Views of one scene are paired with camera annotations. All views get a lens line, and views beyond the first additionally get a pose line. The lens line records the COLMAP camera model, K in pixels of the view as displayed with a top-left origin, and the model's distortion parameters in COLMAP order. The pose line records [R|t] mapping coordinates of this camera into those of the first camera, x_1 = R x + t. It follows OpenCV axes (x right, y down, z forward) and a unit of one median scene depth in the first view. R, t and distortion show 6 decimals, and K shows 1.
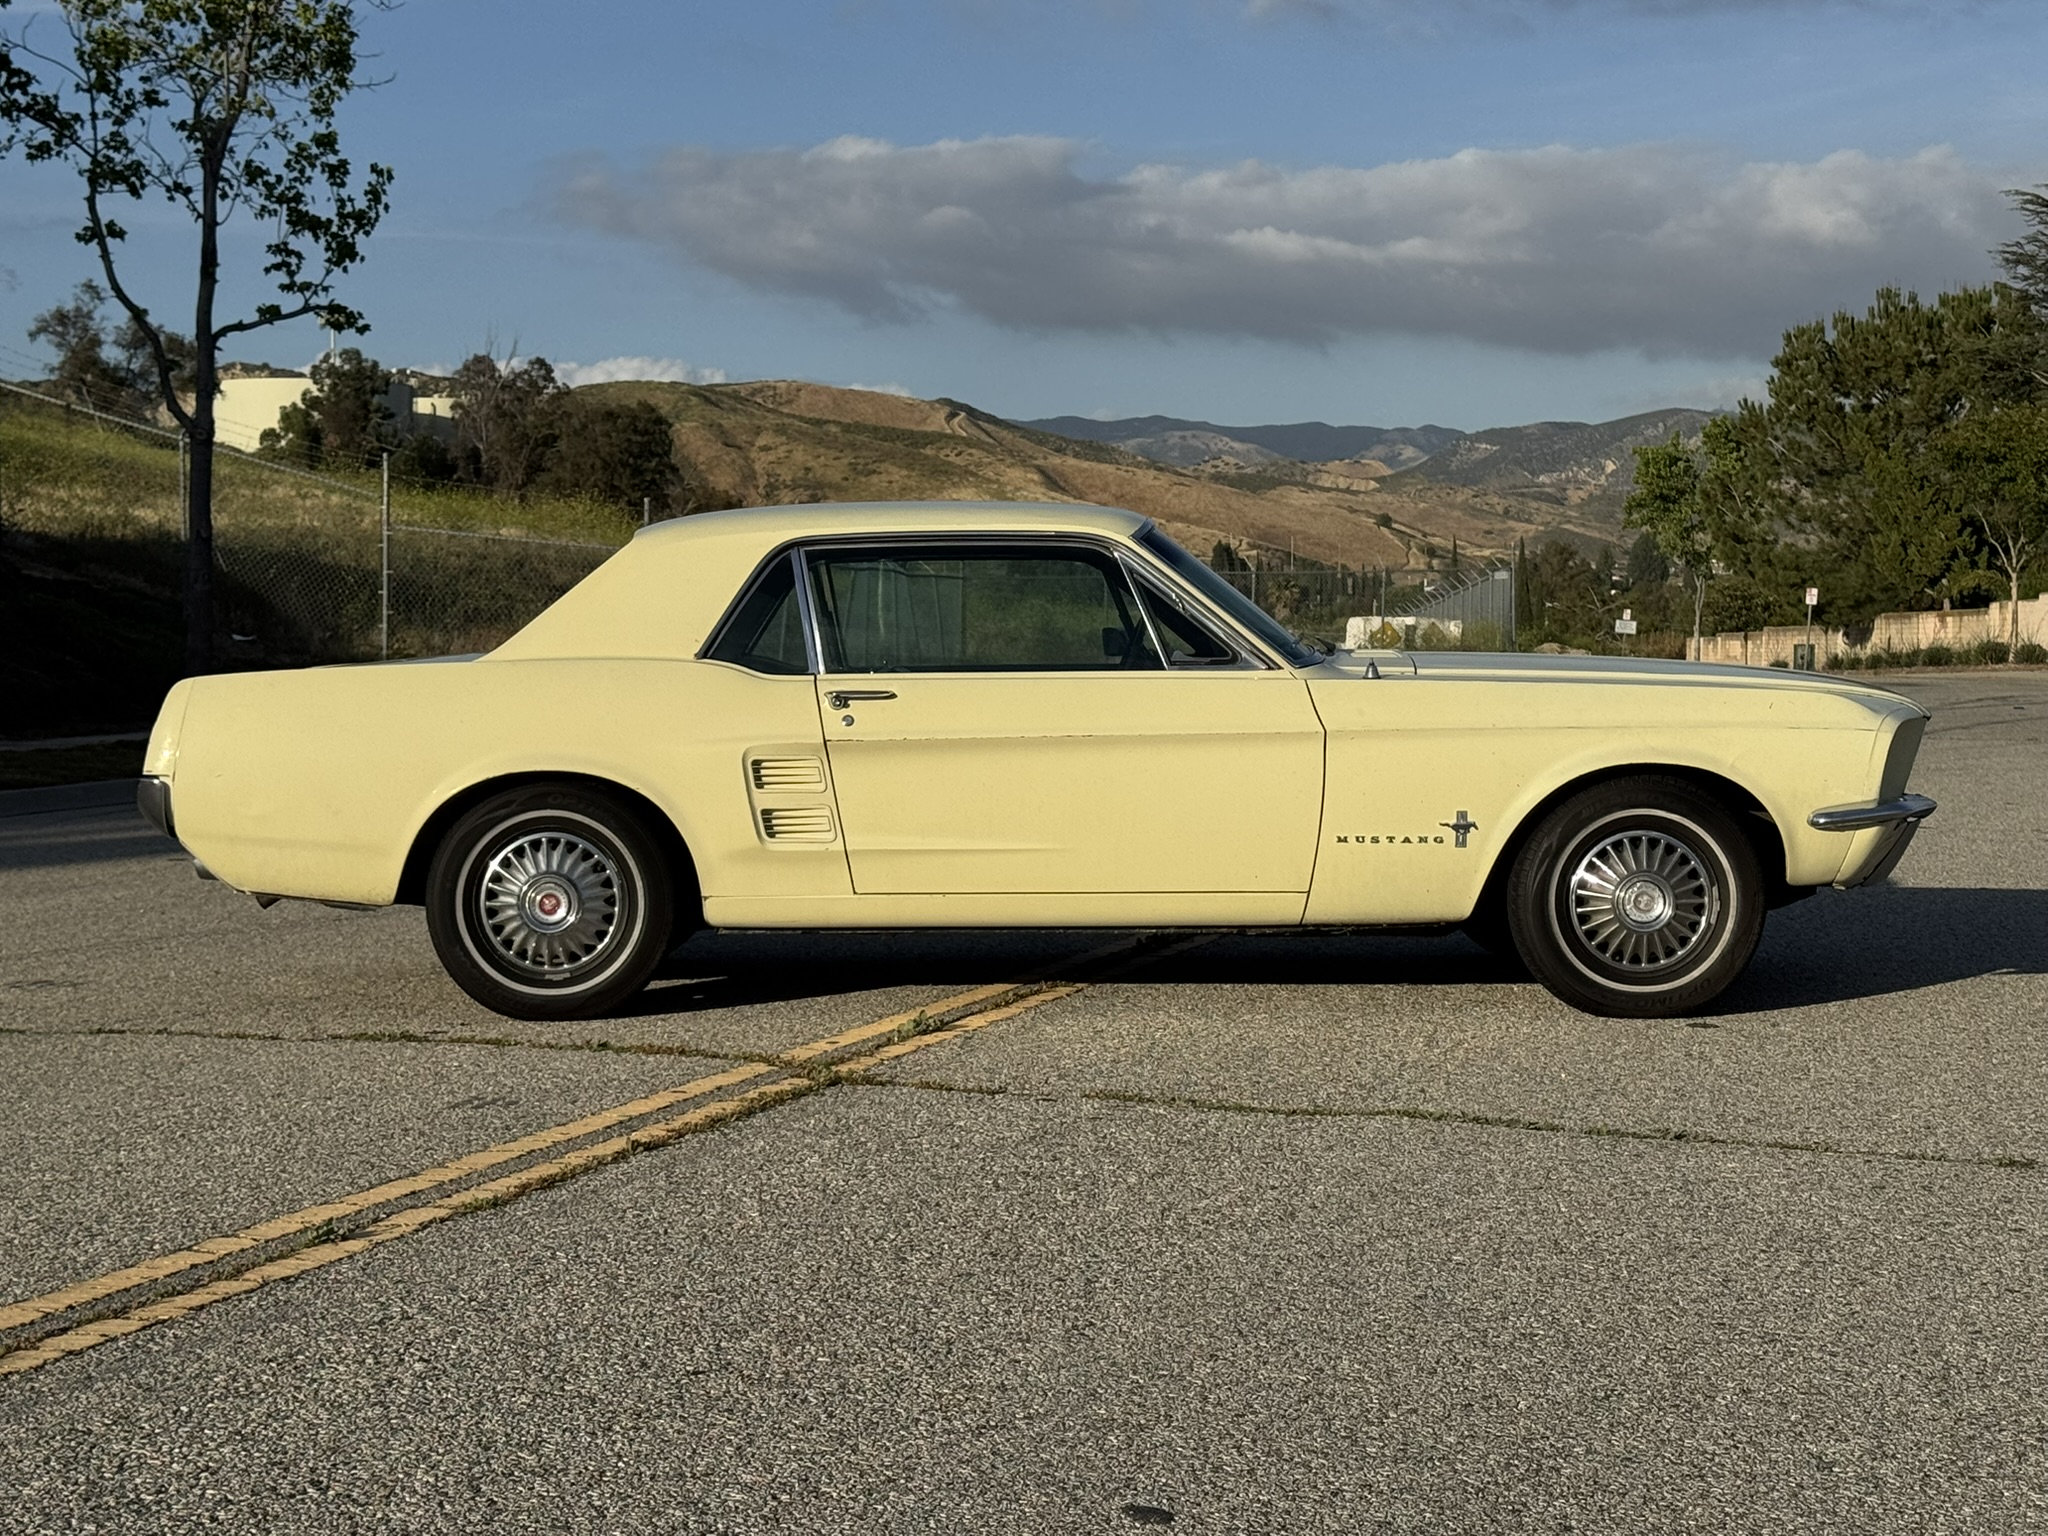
lens RADIAL K [[3463.4, 0, 1030.1], [0, 3463.4, 782.7], [0, 0, 1]] dist [0.102883, 0.000000]
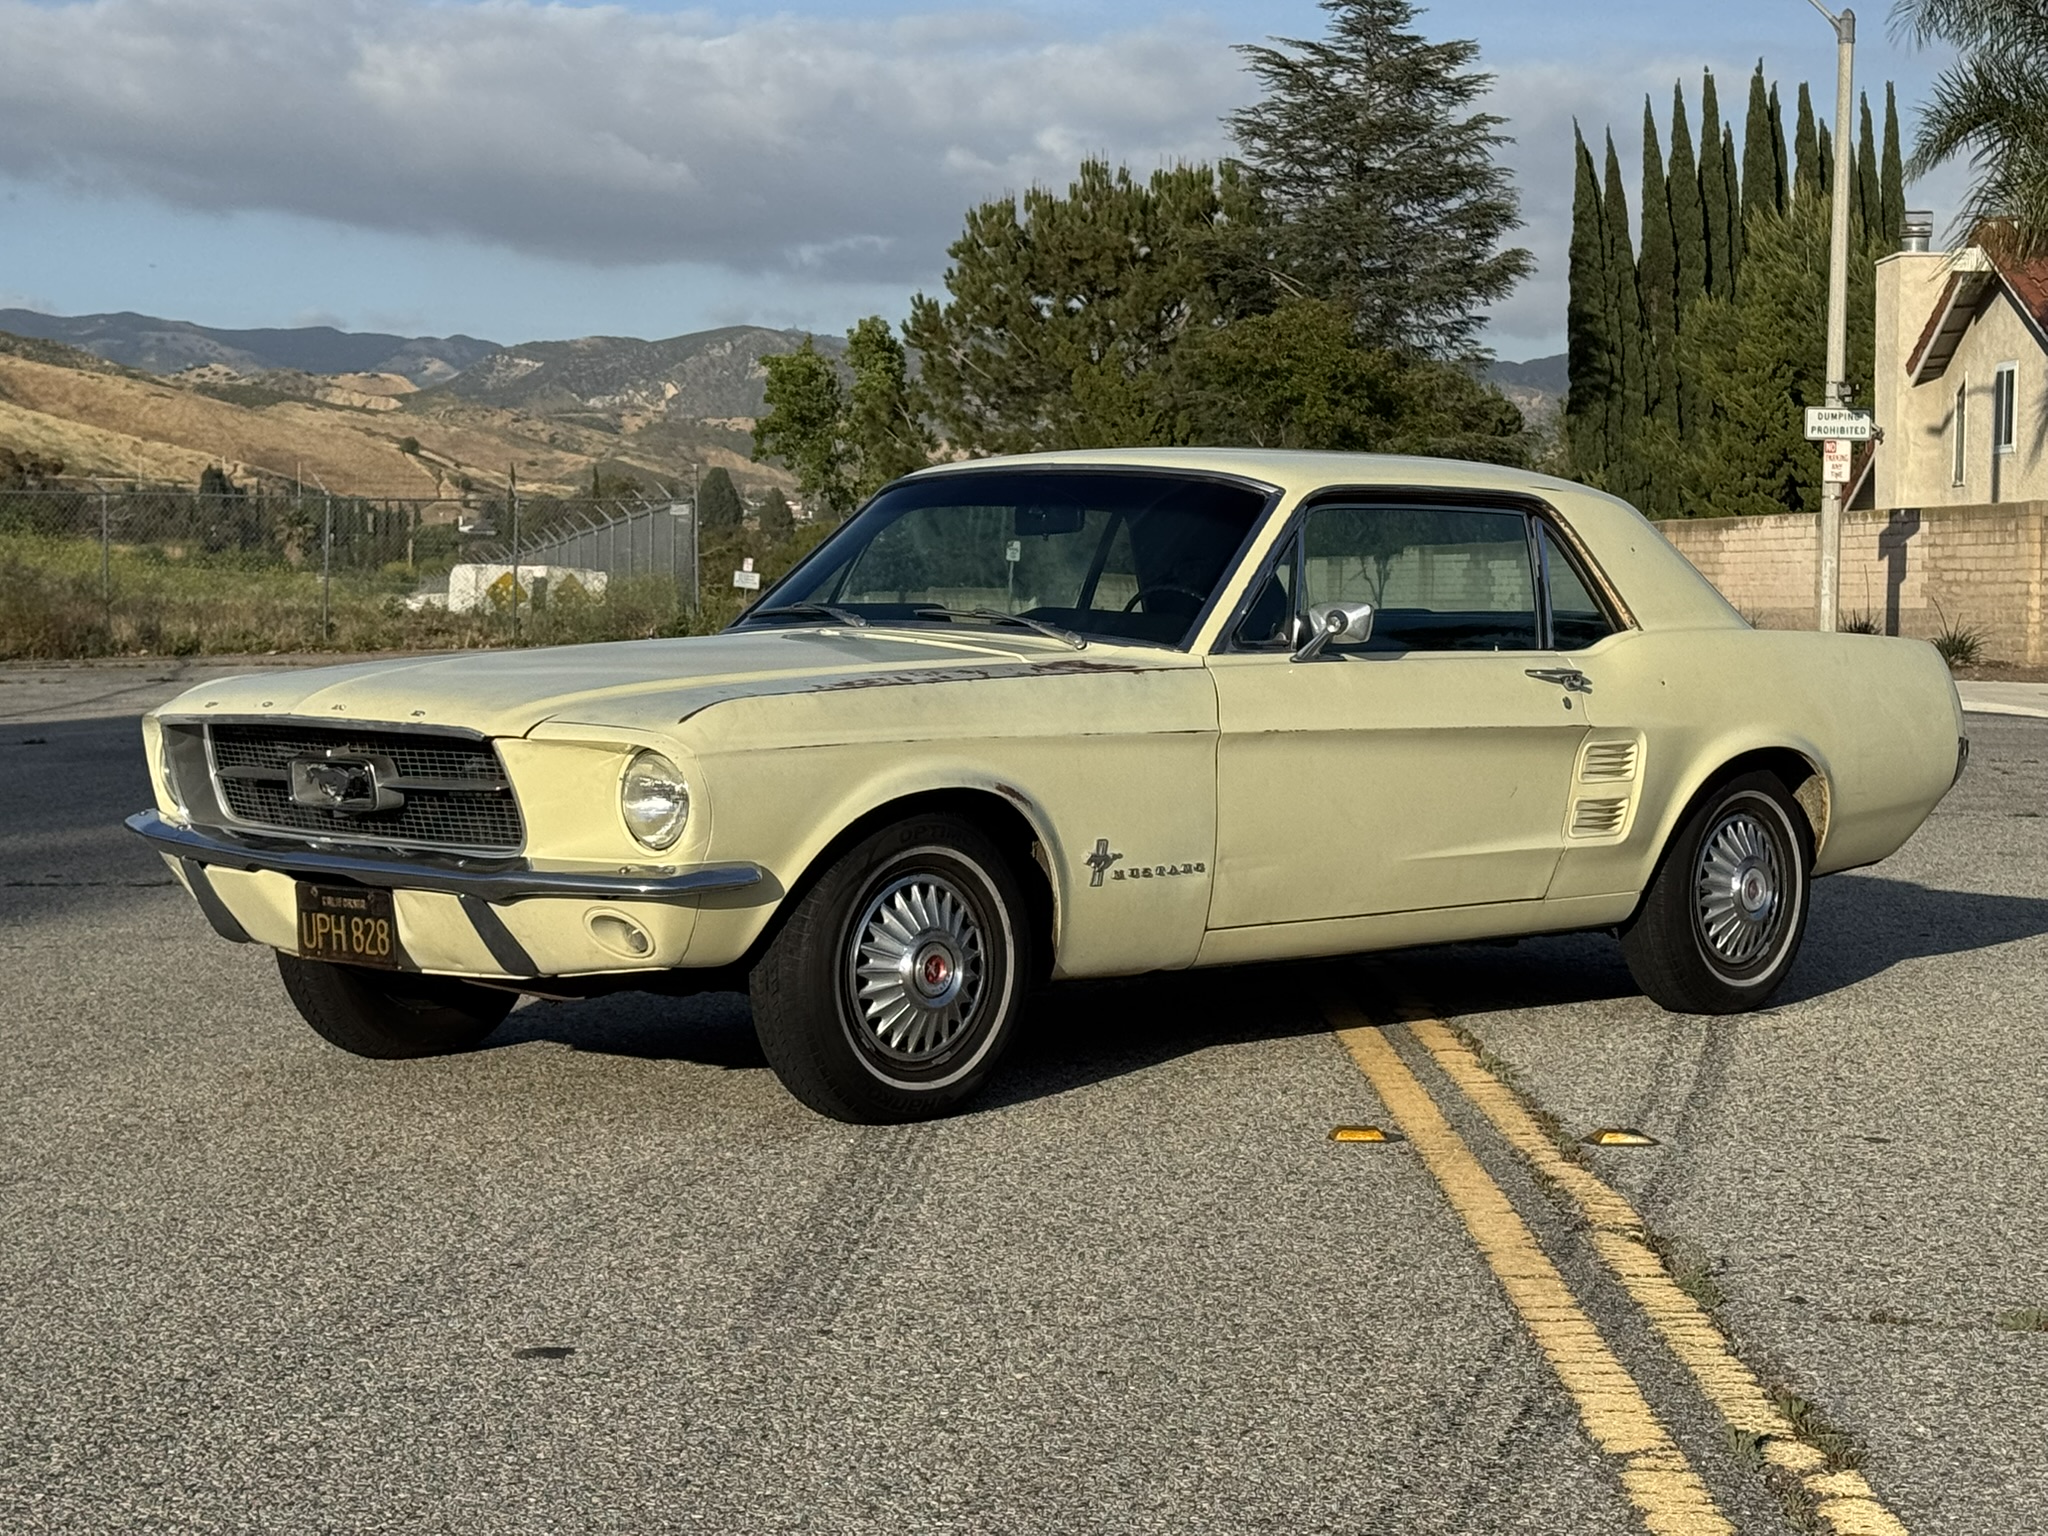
lens RADIAL K [[4056.2, 0, 1035.9], [0, 4056.2, 838.5], [0, 0, 1]] dist [0.138803, 0.000000]
pose [[0.967769, -0.002893, 0.251824, -0.002671], [-0.002130, 0.999804, 0.019673, -0.004639], [-0.251831, -0.019575, 0.967573, 0.096555]]
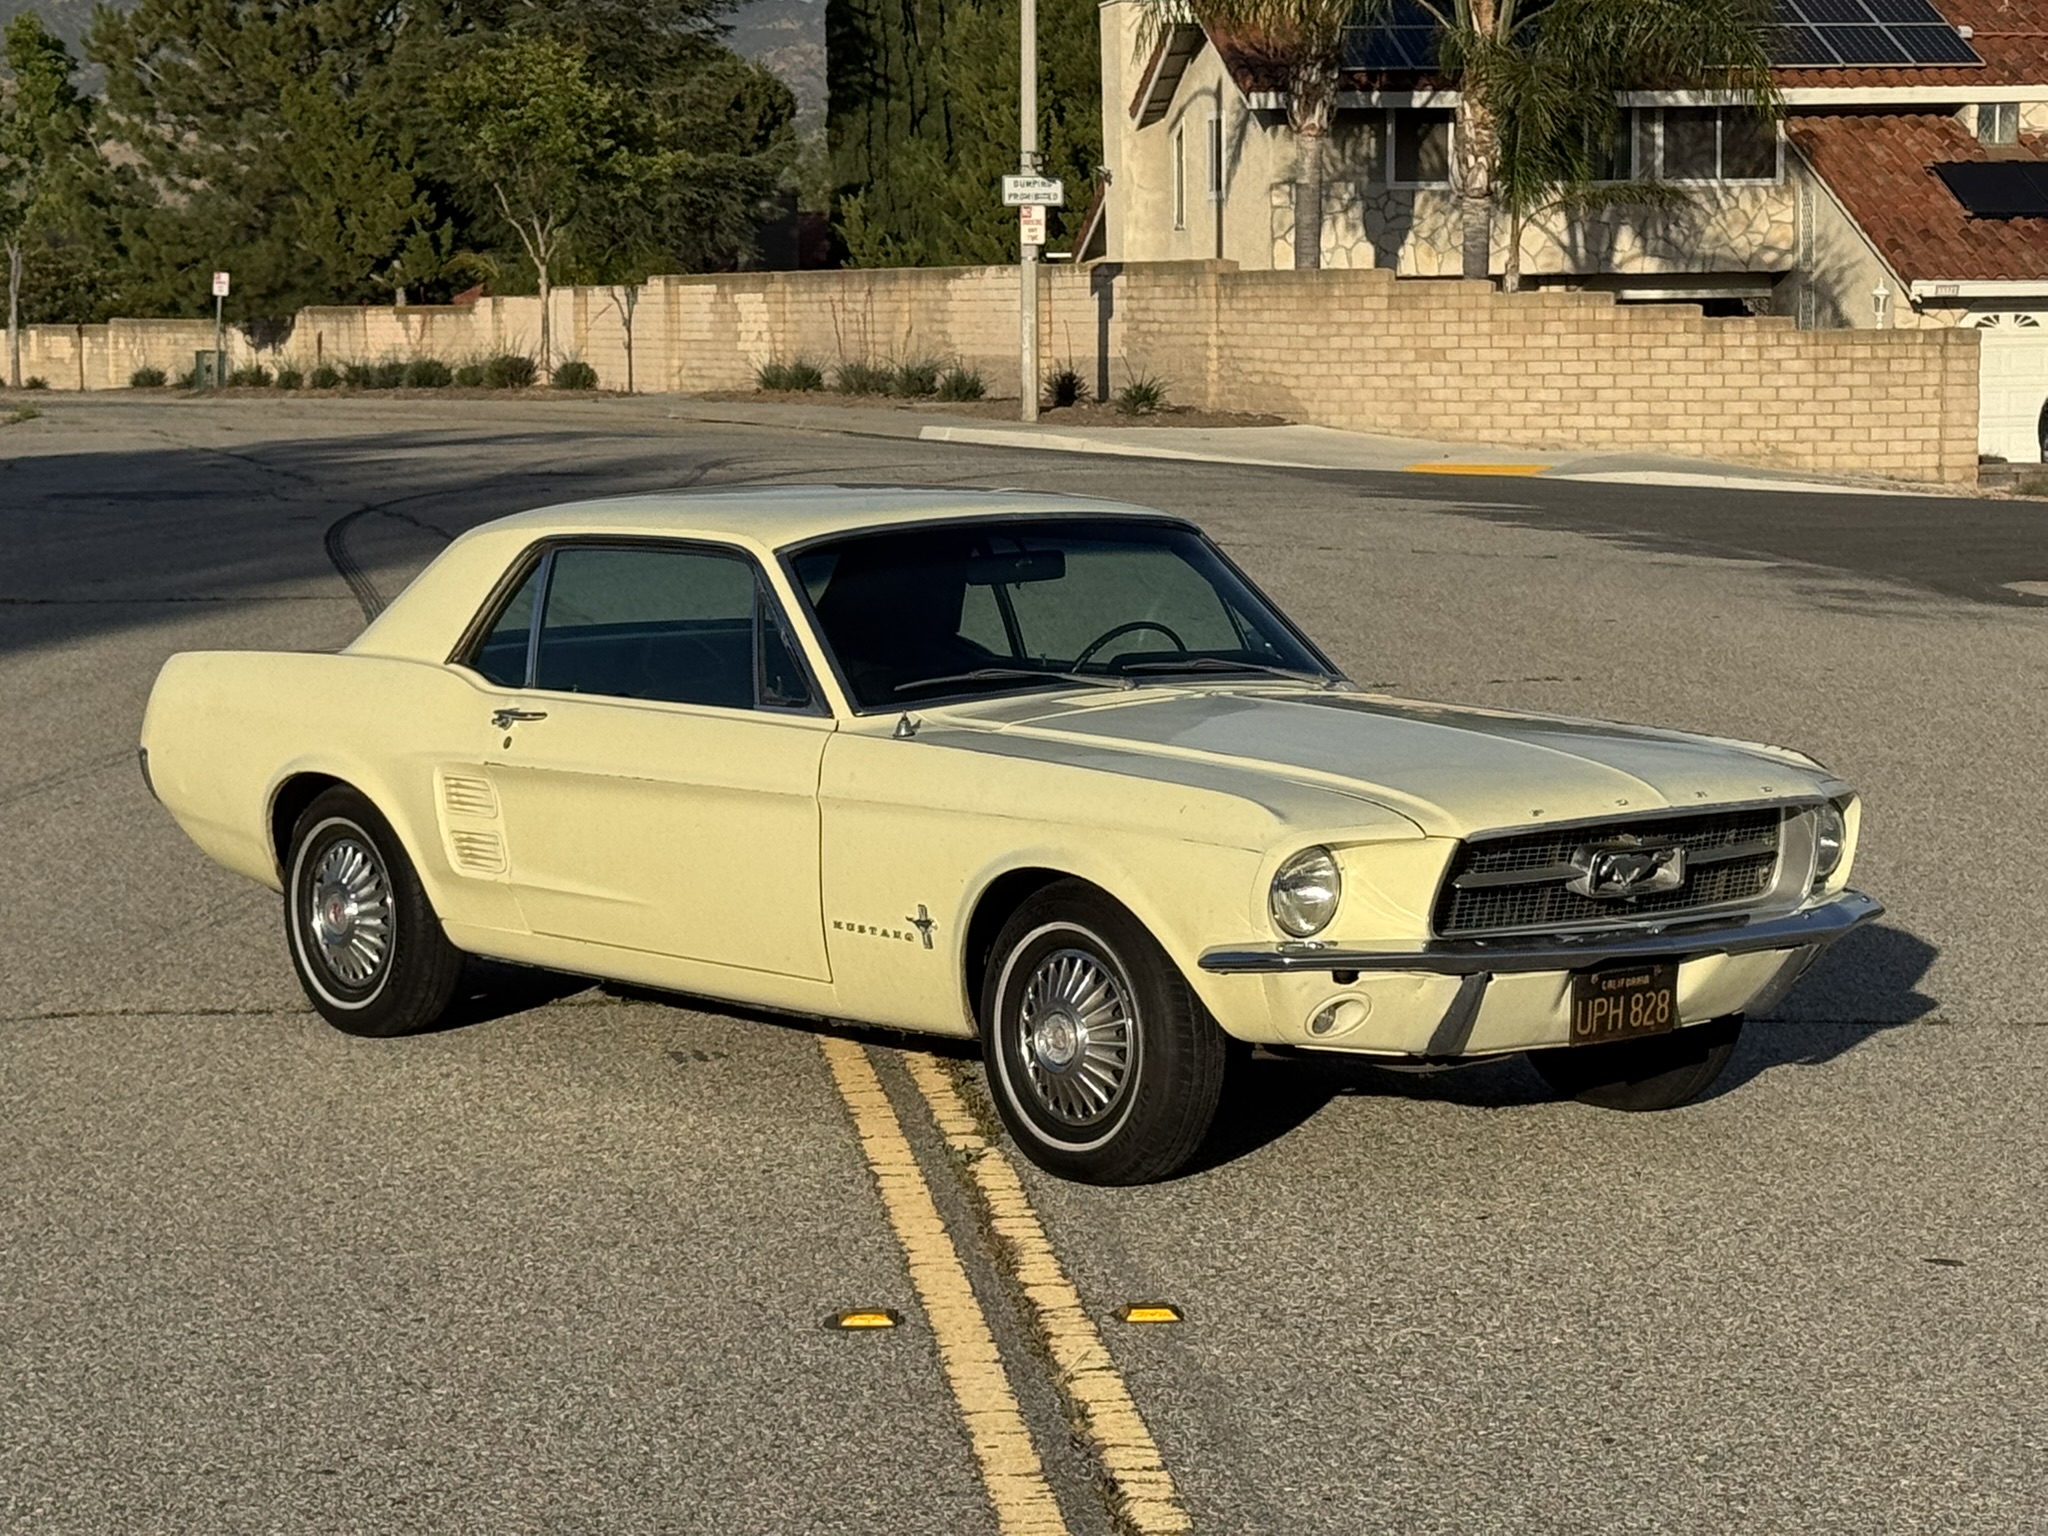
lens RADIAL K [[5118.6, 0, 1033.3], [0, 5118.6, 777.3], [0, 0, 1]] dist [0.178687, 0.000000]
pose [[0.915641, -0.043003, 0.399690, -0.048438], [0.023175, 0.998255, 0.054314, -0.005222], [-0.401328, -0.040469, 0.915040, -0.043730]]
